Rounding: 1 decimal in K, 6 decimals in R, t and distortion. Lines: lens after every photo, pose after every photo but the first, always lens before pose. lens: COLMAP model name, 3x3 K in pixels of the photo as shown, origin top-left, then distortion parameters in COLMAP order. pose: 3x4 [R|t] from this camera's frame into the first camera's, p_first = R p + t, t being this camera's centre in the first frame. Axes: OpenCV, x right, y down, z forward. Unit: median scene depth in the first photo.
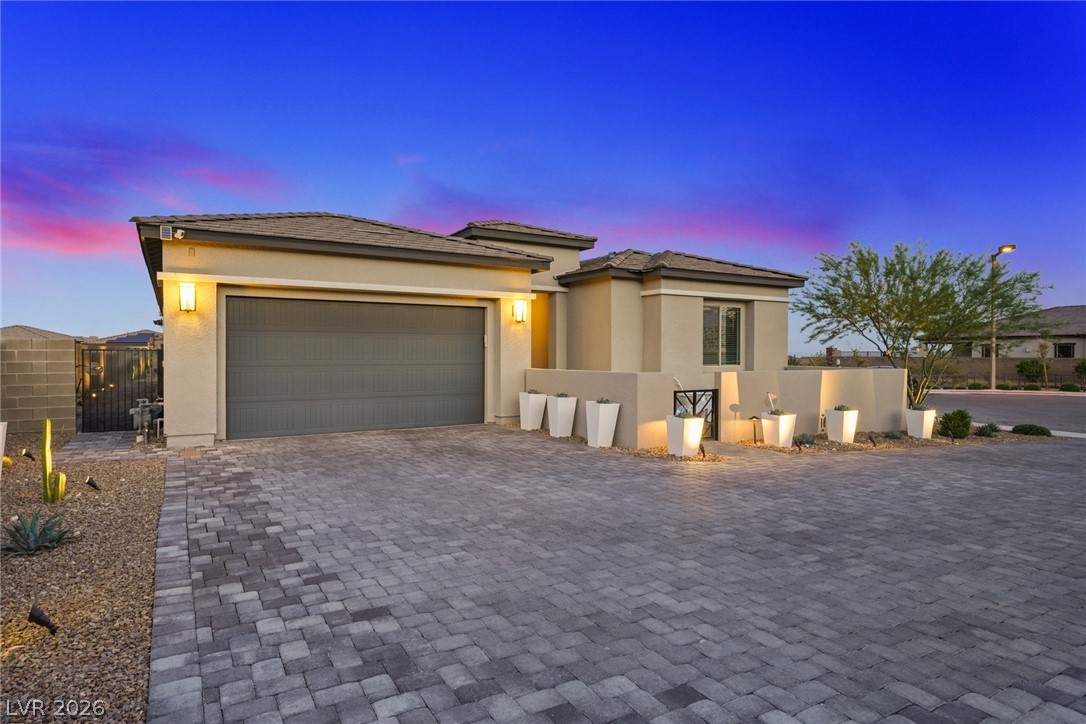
lens RADIAL K [[623.0, 0, 541.7], [0, 623.0, 361.8], [0, 0, 1]] dist [-0.006329, -0.000438]
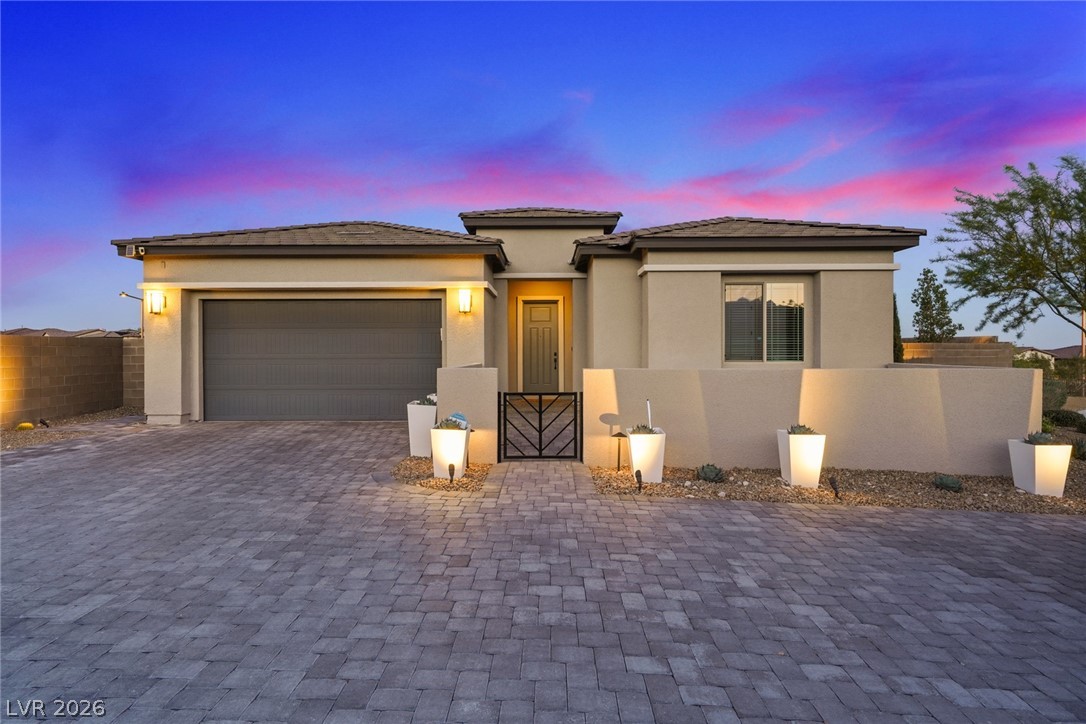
lens RADIAL K [[593.2, 0, 543.0], [0, 593.2, 360.9], [0, 0, 1]] dist [0.004449, 0.000794]
pose [[0.853305, 0.007167, -0.521364, 0.522910], [-0.002784, 0.999954, 0.009190, -0.000933], [0.521405, -0.006390, 0.853285, 0.305055]]
